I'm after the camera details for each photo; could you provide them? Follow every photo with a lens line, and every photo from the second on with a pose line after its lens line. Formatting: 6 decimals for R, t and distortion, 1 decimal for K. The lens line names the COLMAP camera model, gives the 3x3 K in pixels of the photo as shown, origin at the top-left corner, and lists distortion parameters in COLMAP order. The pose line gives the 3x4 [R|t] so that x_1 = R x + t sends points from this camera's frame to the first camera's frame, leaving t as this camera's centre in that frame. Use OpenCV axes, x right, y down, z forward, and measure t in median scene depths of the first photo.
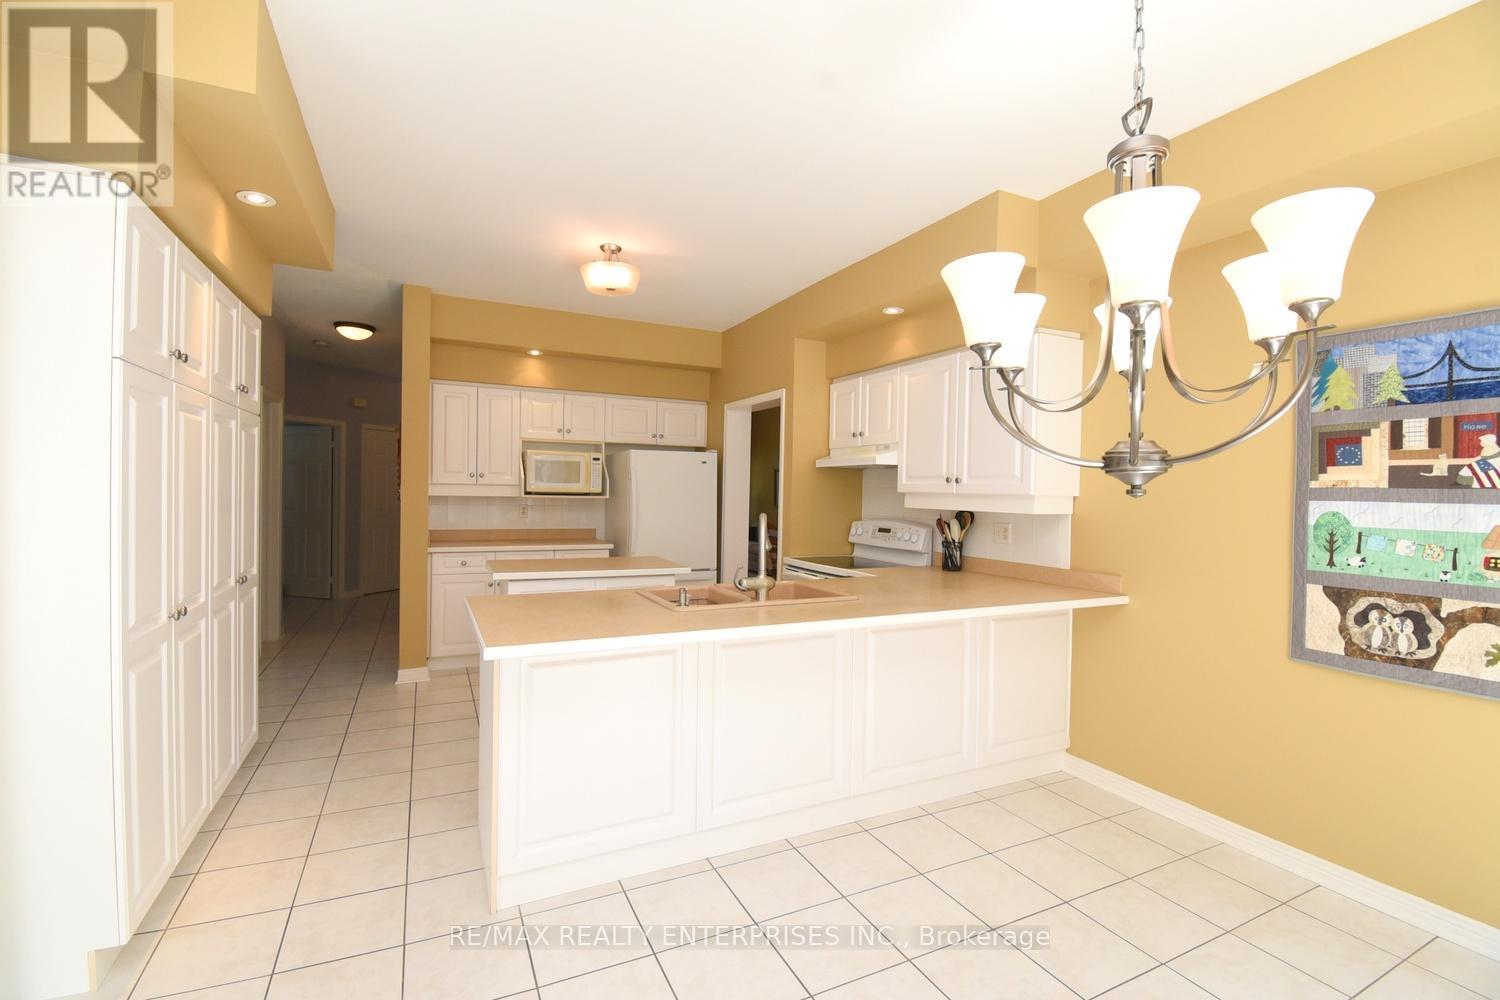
lens RADIAL K [[699.8, 0, 777.6], [0, 699.8, 490.6], [0, 0, 1]] dist [0.022182, -0.028270]
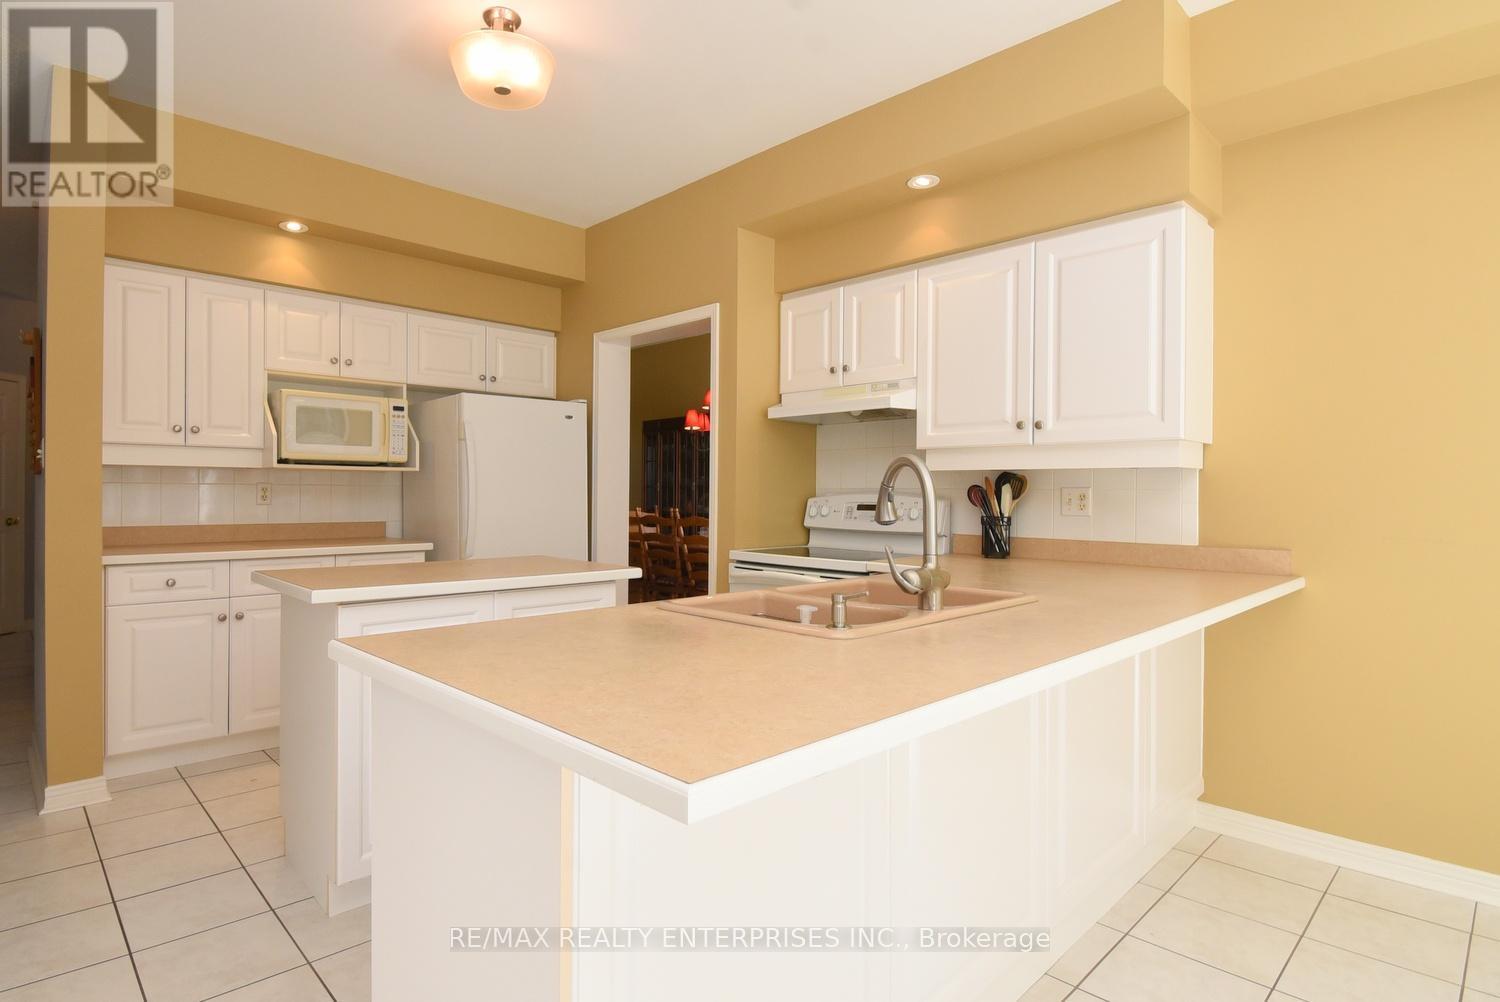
lens RADIAL K [[800.3, 0, 742.0], [0, 800.3, 489.8], [0, 0, 1]] dist [0.003606, -0.001432]
pose [[0.955804, -0.012662, 0.293731, -0.226395], [0.012437, 0.999919, 0.002631, 0.038511], [-0.293741, 0.001139, 0.955884, 0.287971]]
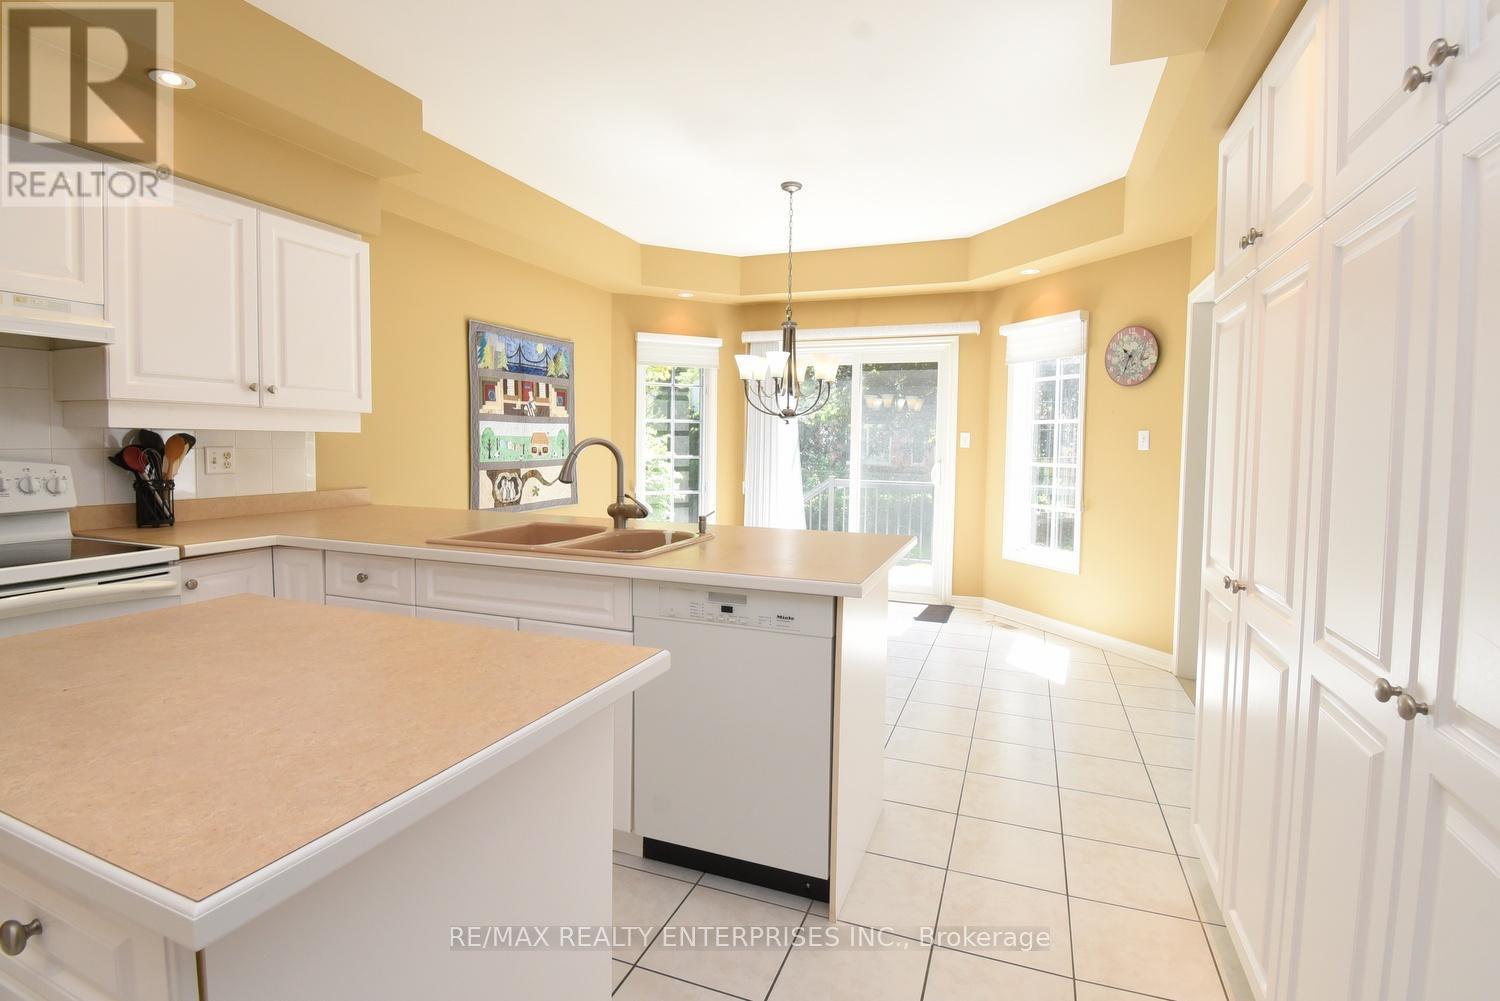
lens RADIAL K [[699.8, 0, 777.6], [0, 699.8, 491.1], [0, 0, 1]] dist [0.022182, -0.028270]
pose [[-0.687827, -0.069276, 0.722561, -0.571330], [-0.017152, 0.996709, 0.079232, 0.022146], [-0.725672, 0.042104, -0.686751, 0.988062]]
